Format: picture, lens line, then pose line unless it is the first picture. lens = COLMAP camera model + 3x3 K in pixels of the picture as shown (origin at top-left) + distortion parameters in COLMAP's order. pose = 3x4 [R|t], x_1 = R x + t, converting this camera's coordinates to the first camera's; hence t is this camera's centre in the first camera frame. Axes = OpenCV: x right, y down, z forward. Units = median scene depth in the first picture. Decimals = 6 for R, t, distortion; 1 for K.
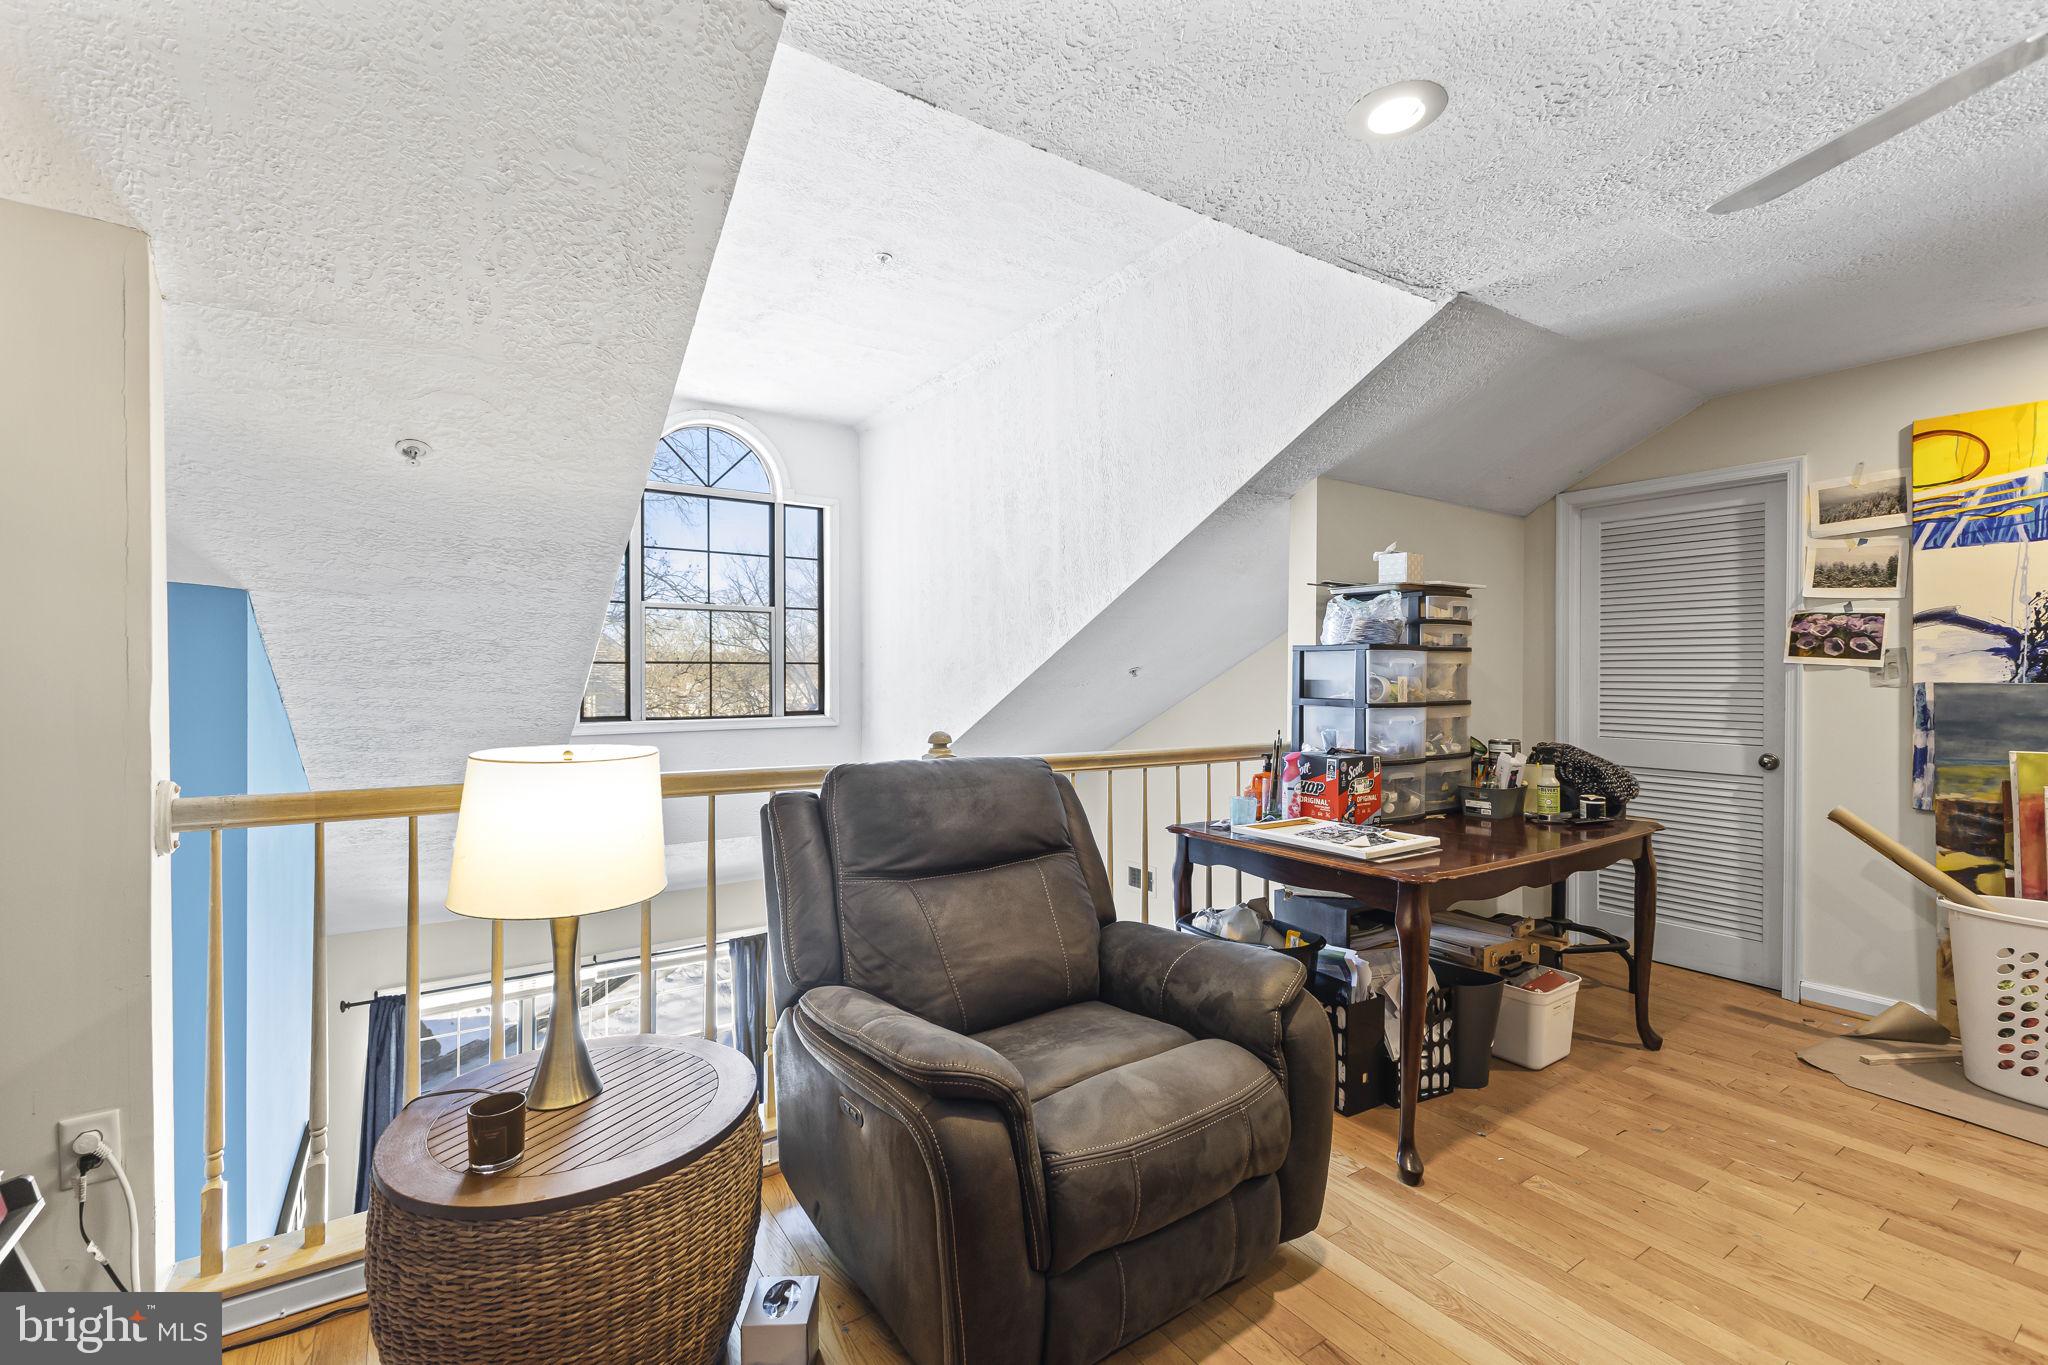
lens RADIAL K [[886.7, 0, 1017.5], [0, 886.7, 678.1], [0, 0, 1]] dist [0.003924, 0.000241]
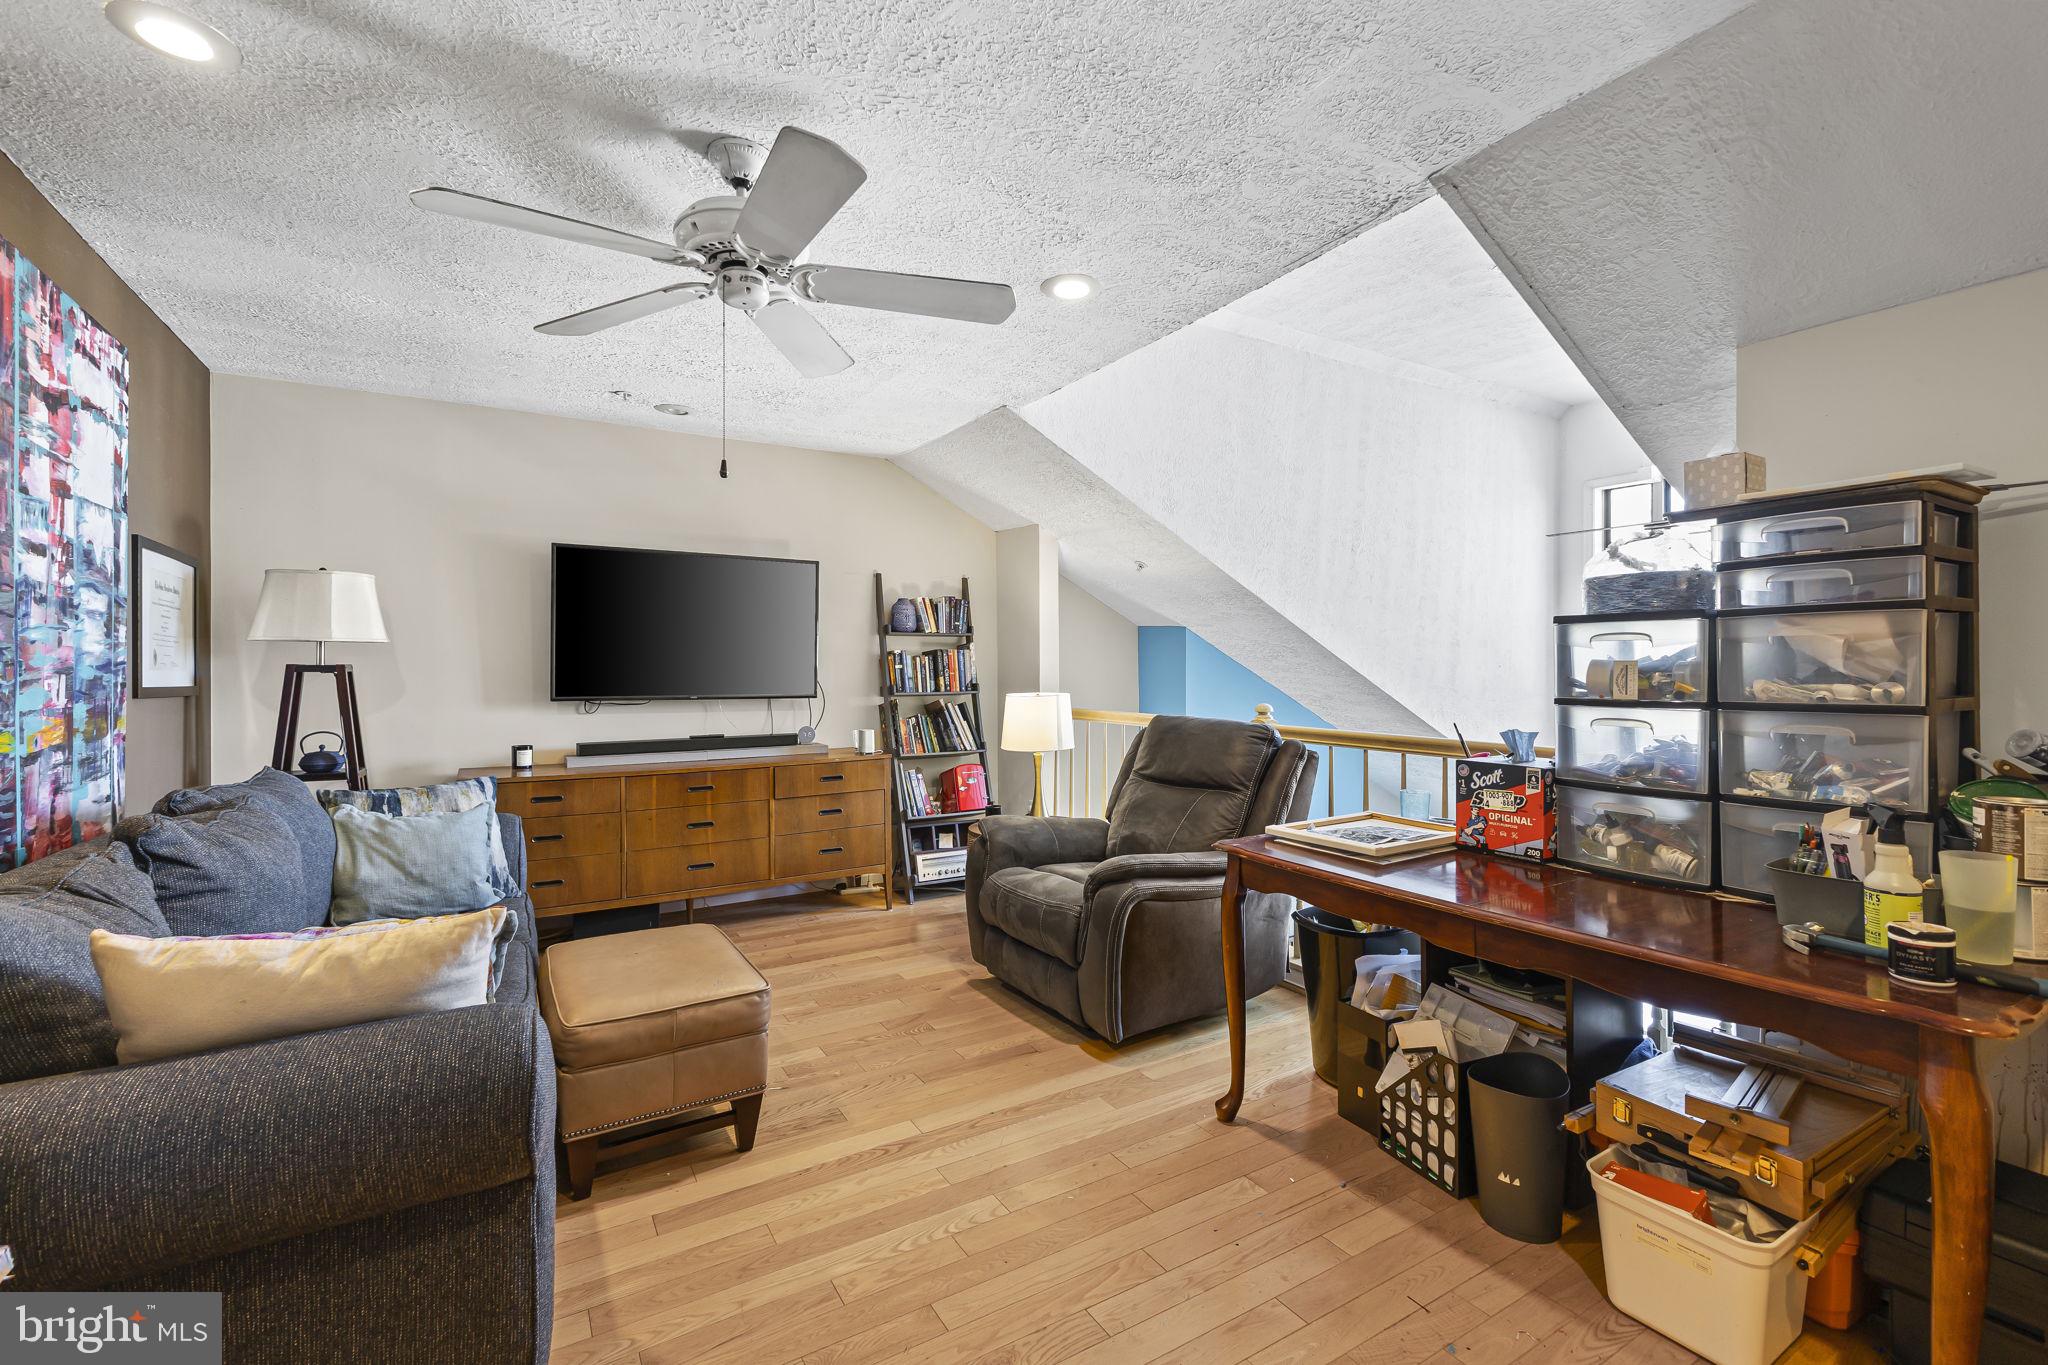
lens RADIAL K [[886.7, 0, 1019.2], [0, 886.7, 676.6], [0, 0, 1]] dist [0.003924, 0.000241]
pose [[-0.058954, 0.004912, -0.998249, 1.287920], [0.002196, 0.999986, 0.004791, 0.006951], [0.998258, -0.001910, -0.058963, 0.667397]]
